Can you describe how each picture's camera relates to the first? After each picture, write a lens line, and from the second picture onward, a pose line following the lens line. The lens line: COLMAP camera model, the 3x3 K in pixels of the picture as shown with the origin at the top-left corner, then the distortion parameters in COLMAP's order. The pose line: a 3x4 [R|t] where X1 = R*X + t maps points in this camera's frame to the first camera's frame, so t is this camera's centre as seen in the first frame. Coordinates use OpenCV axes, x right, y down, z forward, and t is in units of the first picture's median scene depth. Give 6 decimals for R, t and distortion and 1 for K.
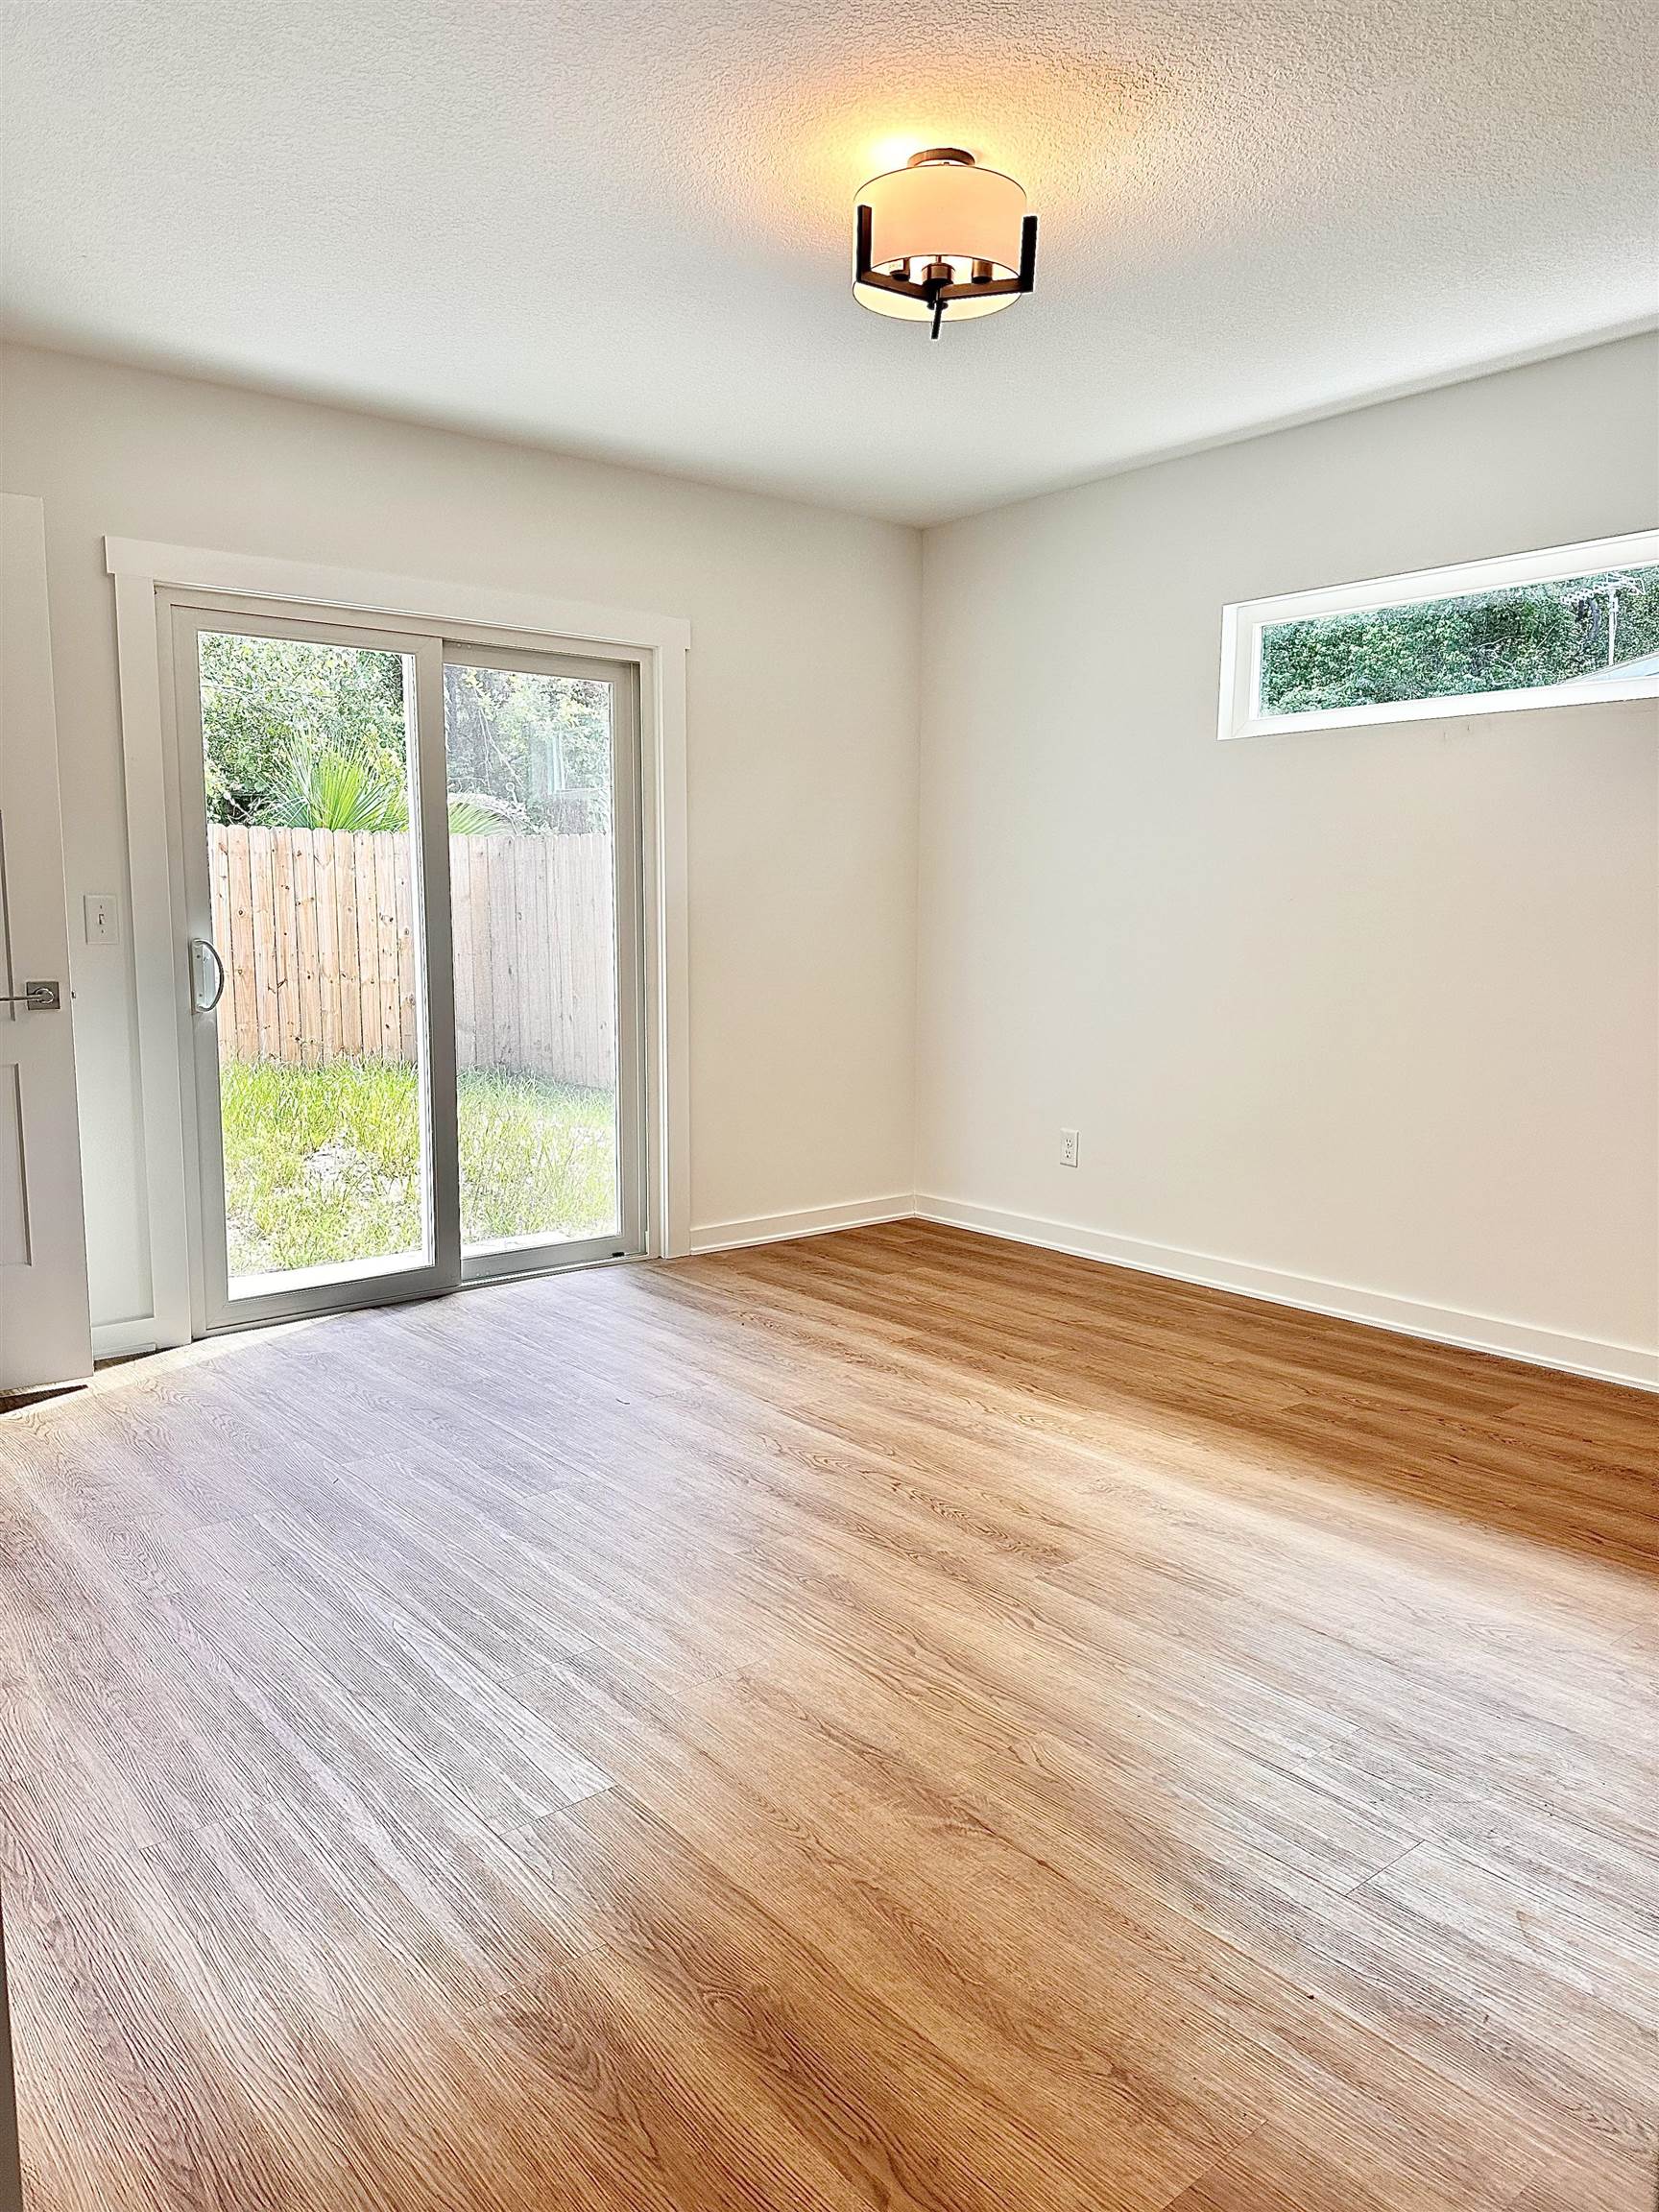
lens RADIAL K [[1564.4, 0, 825.1], [0, 1564.4, 1100.1], [0, 0, 1]] dist [0.013848, 0.001713]
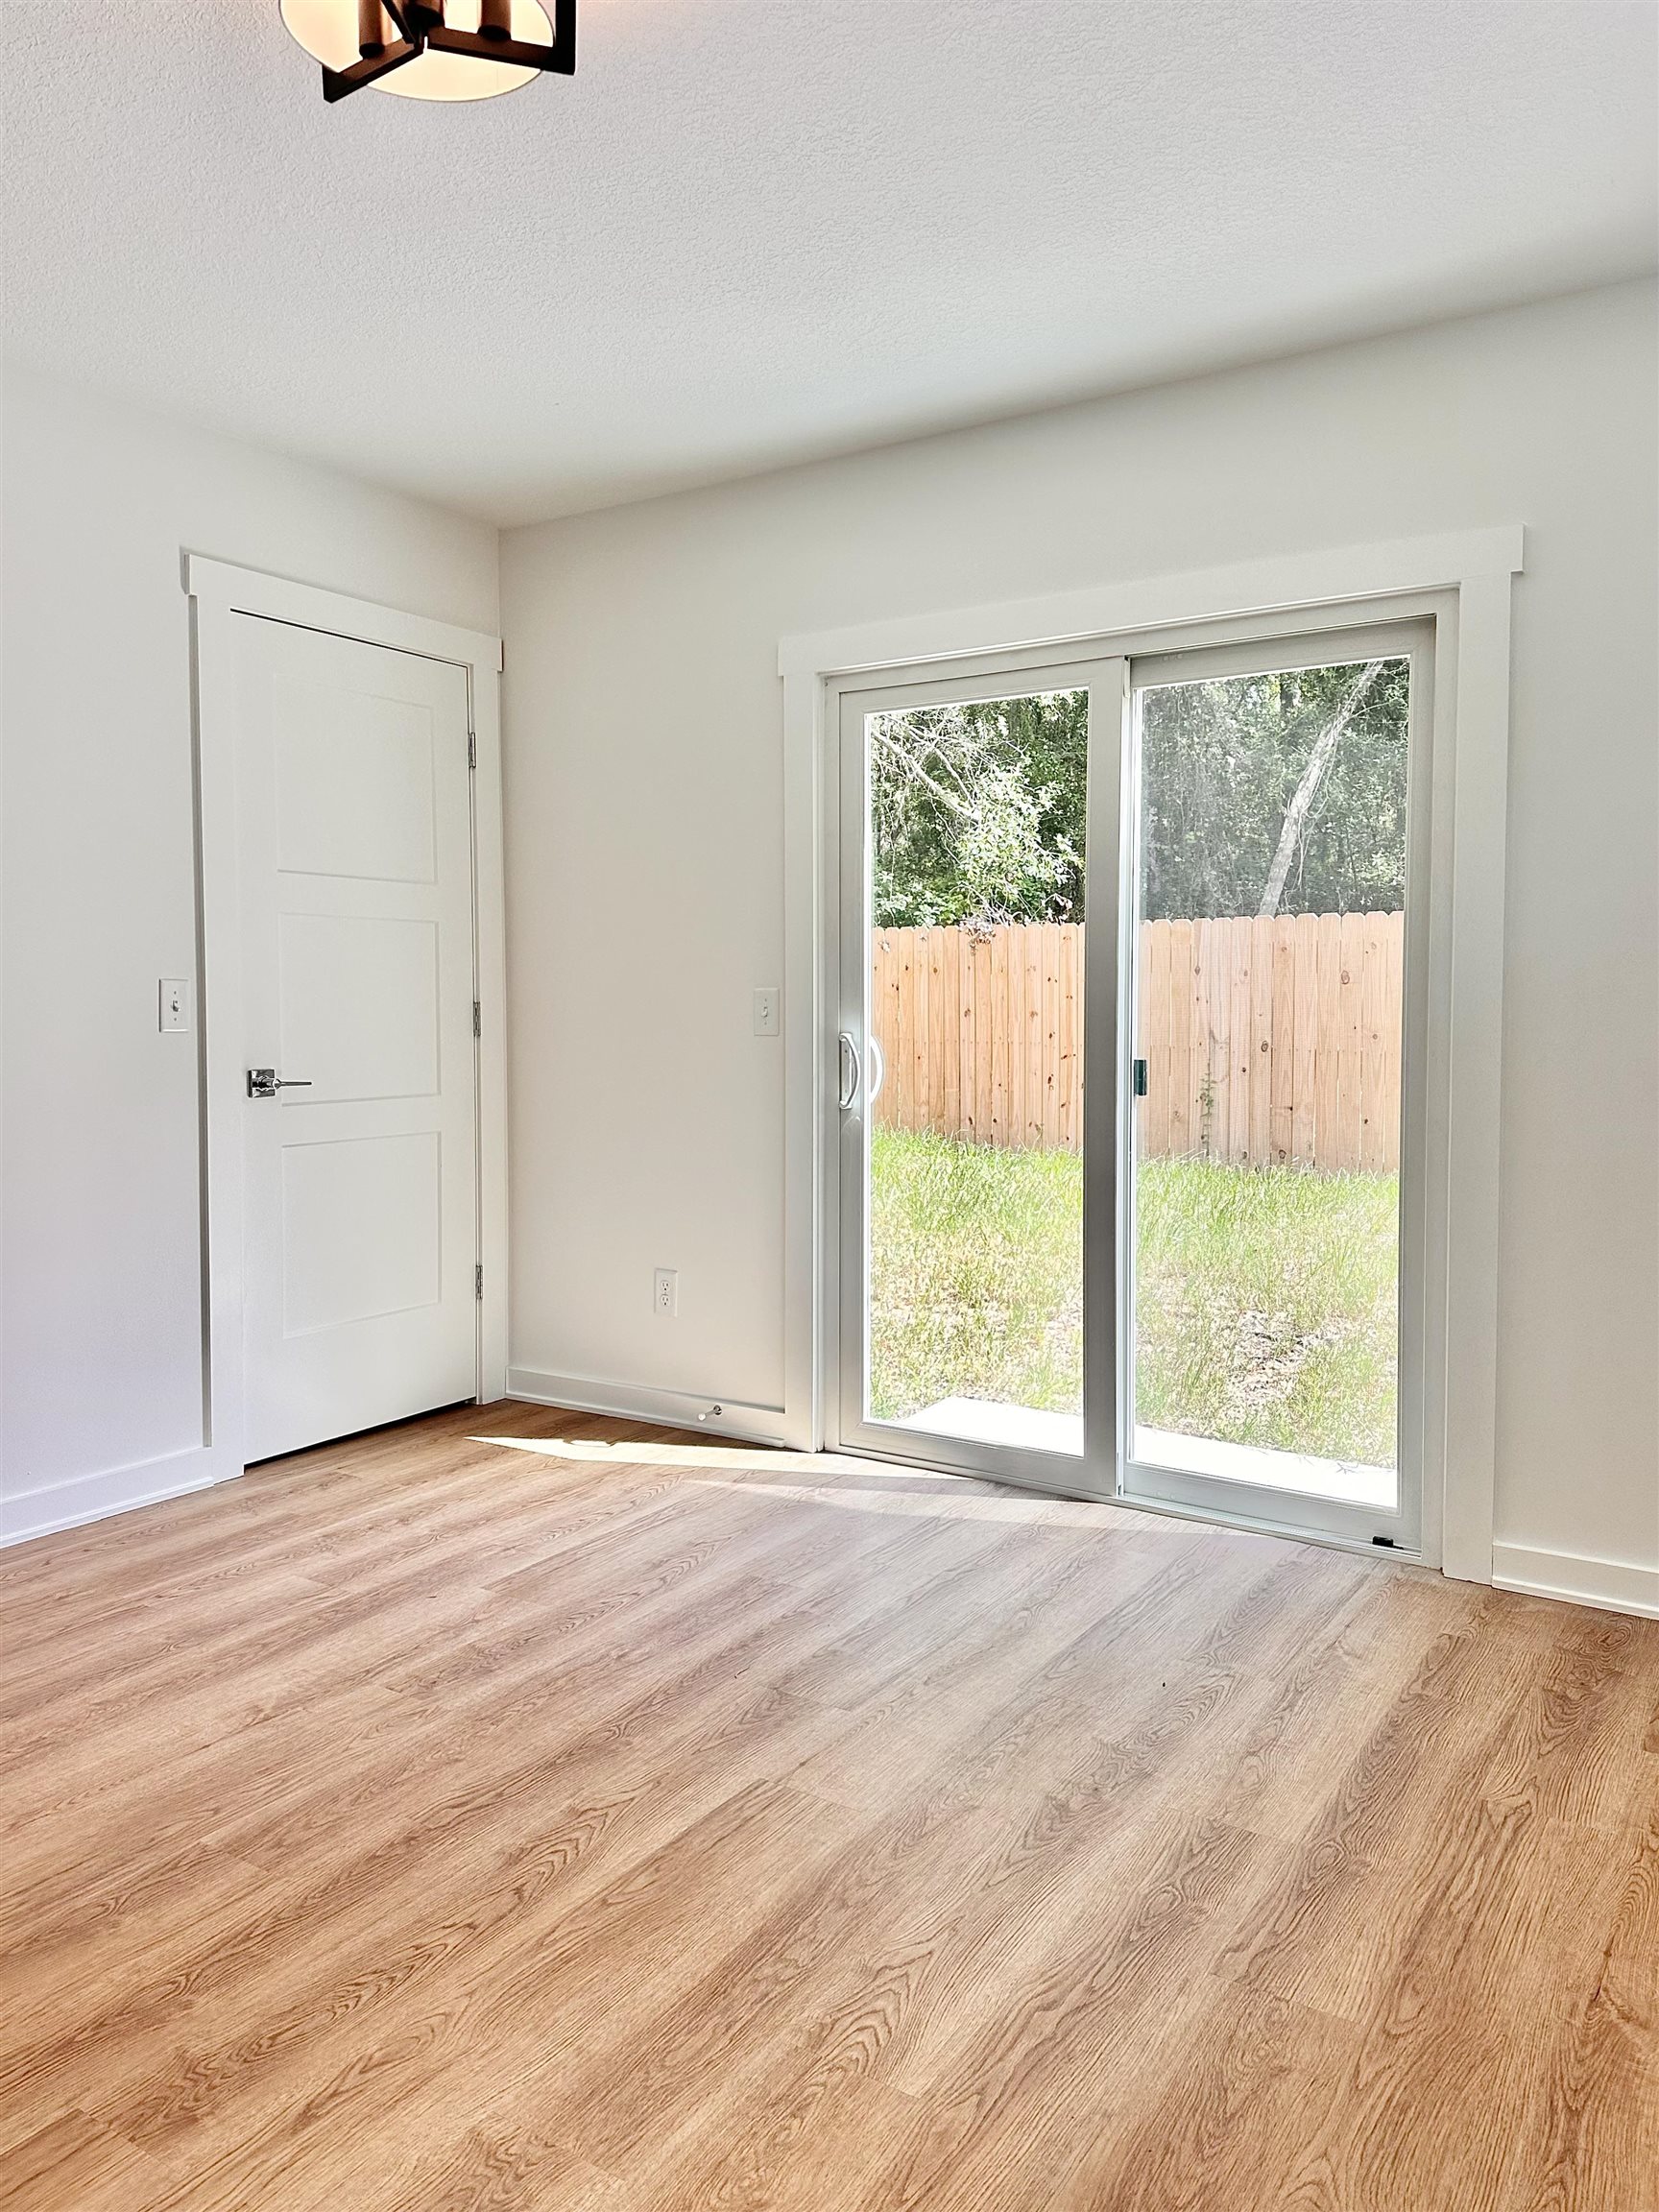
lens RADIAL K [[1625.3, 0, 829.4], [0, 1625.3, 1109.2], [0, 0, 1]] dist [0.010142, -0.003235]
pose [[0.299981, 0.083341, -0.950298, 0.521971], [-0.124742, 0.991050, 0.047538, -0.100579], [0.945754, 0.104281, 0.307692, 0.678807]]
